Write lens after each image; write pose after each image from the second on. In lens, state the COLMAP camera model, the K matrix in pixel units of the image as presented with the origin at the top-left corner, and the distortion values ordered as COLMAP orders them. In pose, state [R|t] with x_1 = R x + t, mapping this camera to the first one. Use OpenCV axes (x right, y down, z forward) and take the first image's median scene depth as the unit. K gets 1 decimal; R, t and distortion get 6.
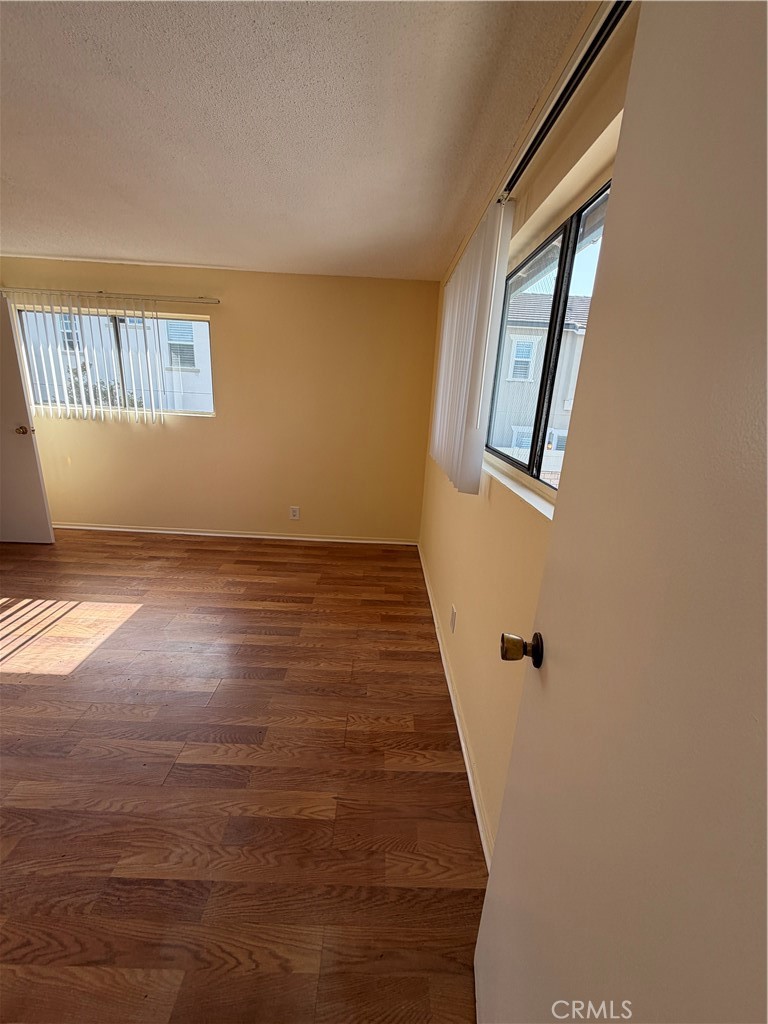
lens RADIAL K [[409.2, 0, 383.5], [0, 409.2, 509.8], [0, 0, 1]] dist [0.000274, 0.000292]
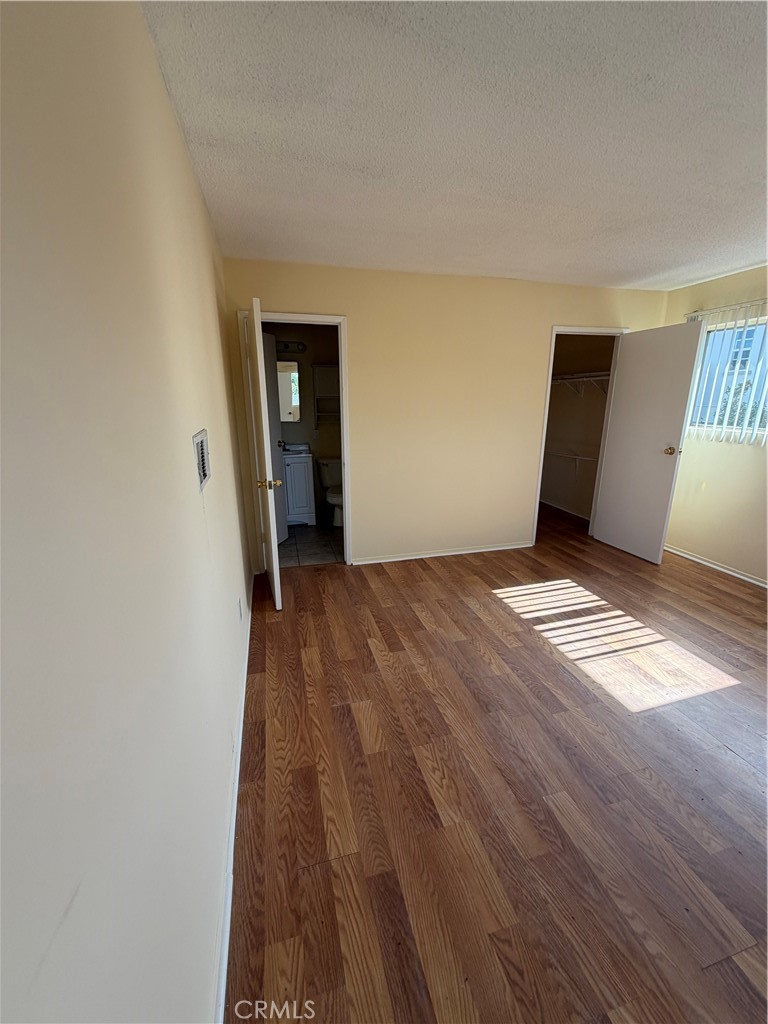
lens RADIAL K [[409.2, 0, 383.5], [0, 409.2, 509.8], [0, 0, 1]] dist [0.000274, 0.000292]
pose [[0.265755, 0.204250, -0.942155, -0.105531], [-0.251226, 0.958203, 0.136865, -0.017690], [0.930731, 0.200321, 0.305960, 0.071316]]
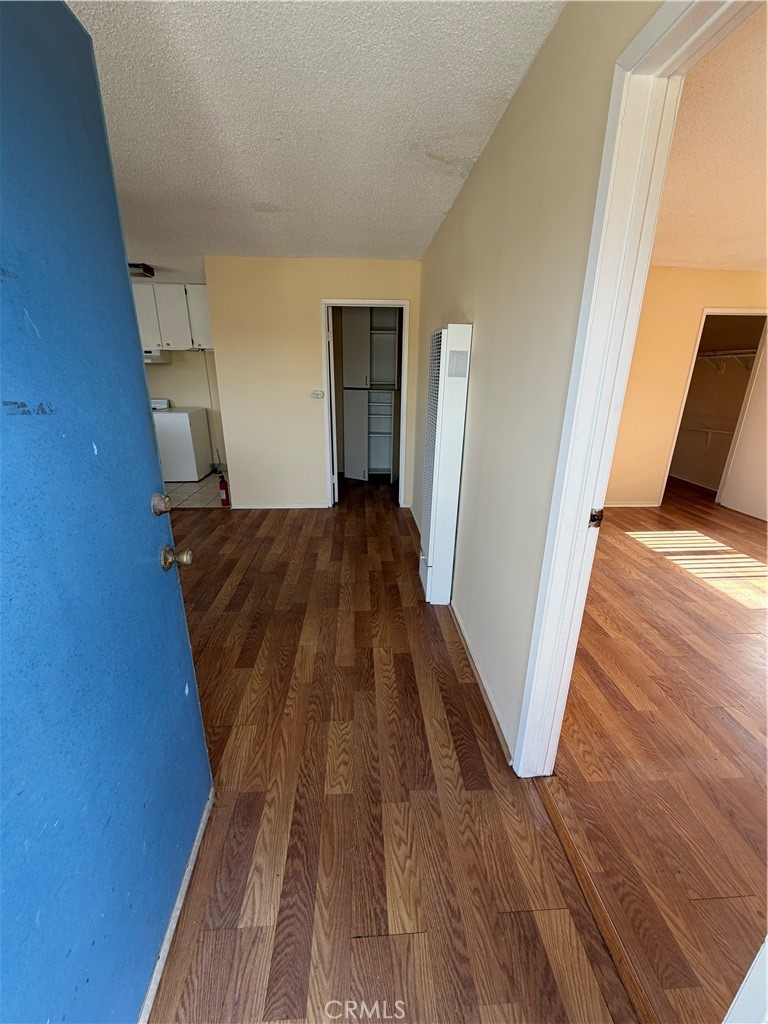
lens RADIAL K [[409.2, 0, 383.5], [0, 409.2, 509.8], [0, 0, 1]] dist [0.000274, 0.000292]
pose [[0.060876, 0.267324, -0.961682, 0.215709], [-0.282621, 0.928657, 0.240253, 0.104303], [0.957298, 0.257166, 0.132085, -0.243710]]
